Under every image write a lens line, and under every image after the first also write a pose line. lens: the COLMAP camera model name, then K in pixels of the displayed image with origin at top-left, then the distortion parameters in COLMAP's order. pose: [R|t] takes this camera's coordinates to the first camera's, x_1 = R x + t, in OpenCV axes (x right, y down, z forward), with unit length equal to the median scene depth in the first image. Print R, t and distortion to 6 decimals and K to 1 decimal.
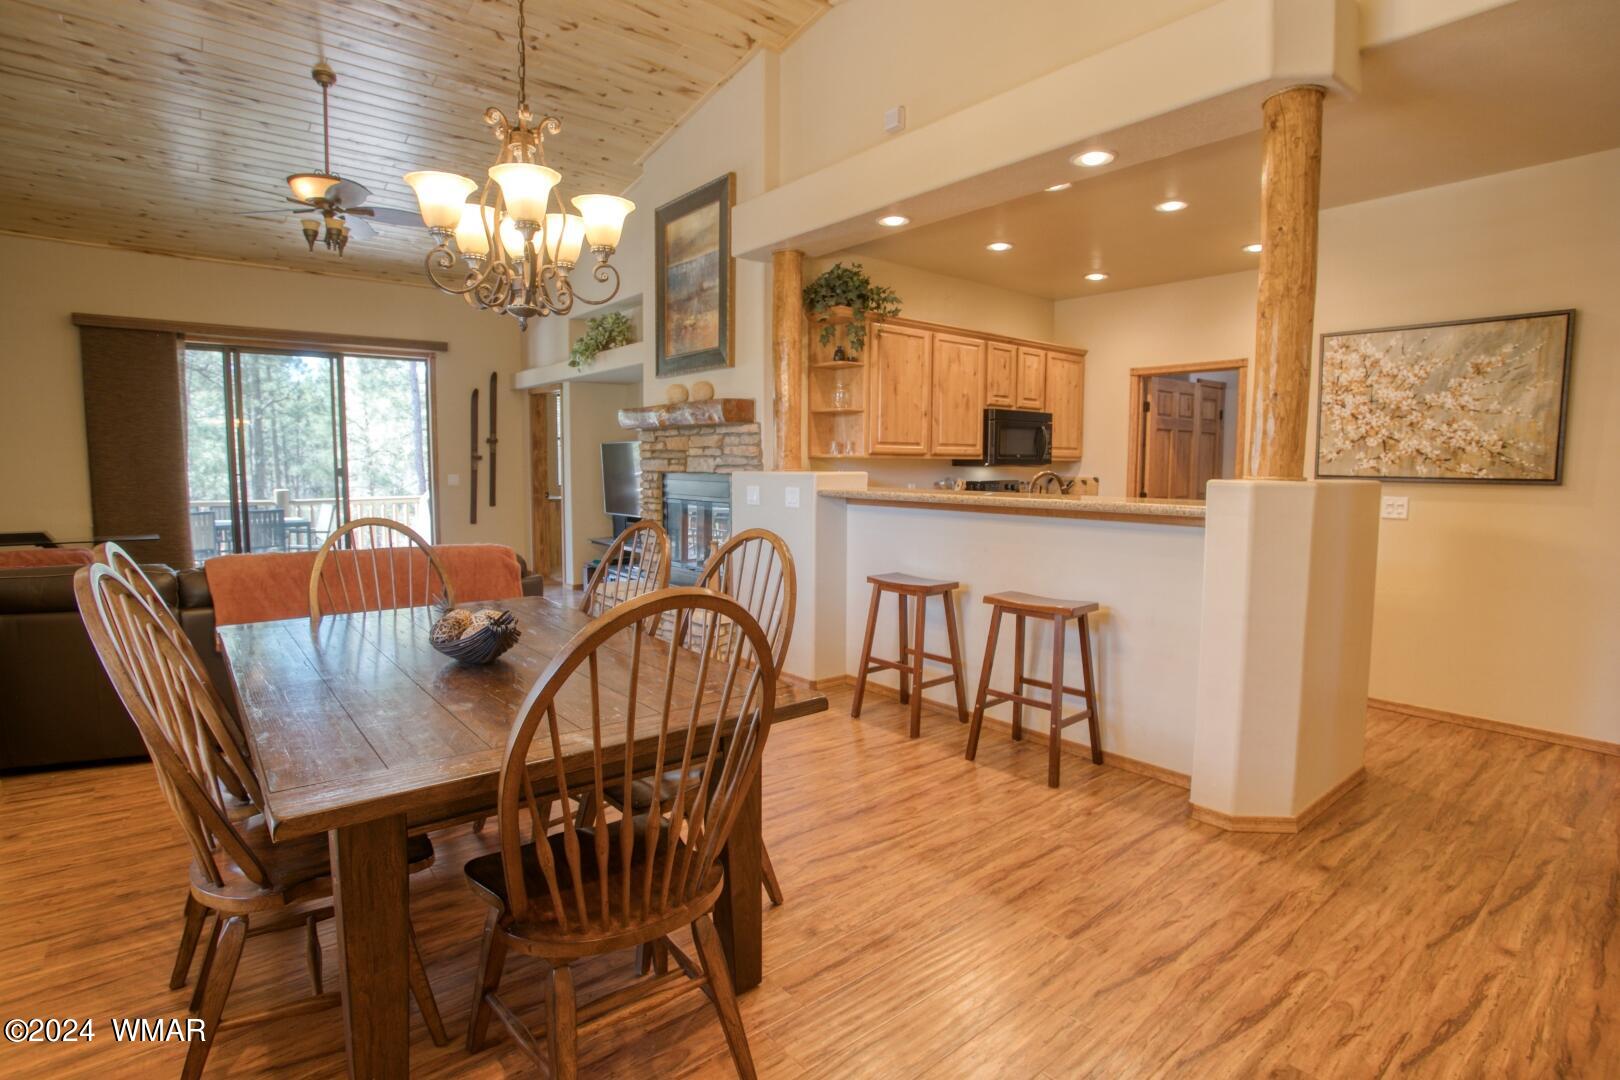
lens RADIAL K [[798.1, 0, 810.0], [0, 798.1, 540.0], [0, 0, 1]] dist [-0.022451, 0.000612]
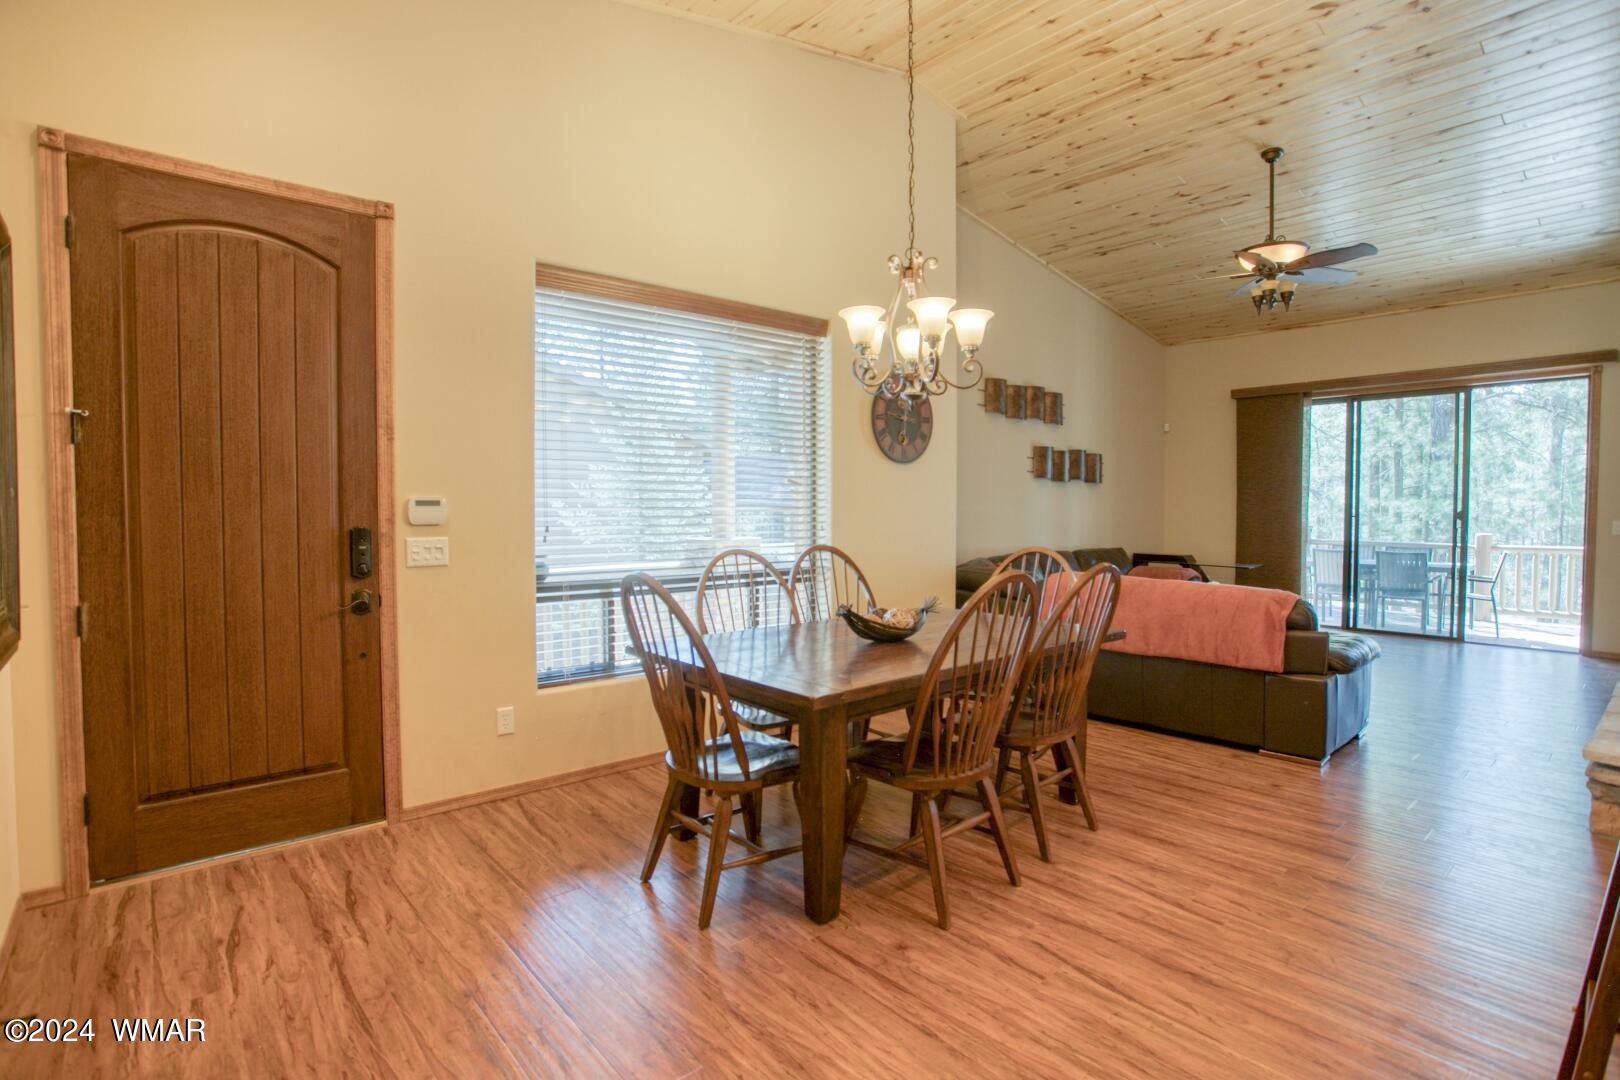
lens RADIAL K [[798.1, 0, 810.0], [0, 798.1, 540.0], [0, 0, 1]] dist [-0.022451, 0.000612]
pose [[0.028798, 0.038202, -0.998855, 0.349322], [-0.093525, 0.994989, 0.035357, -0.023126], [0.995200, 0.092400, 0.032226, 0.270166]]
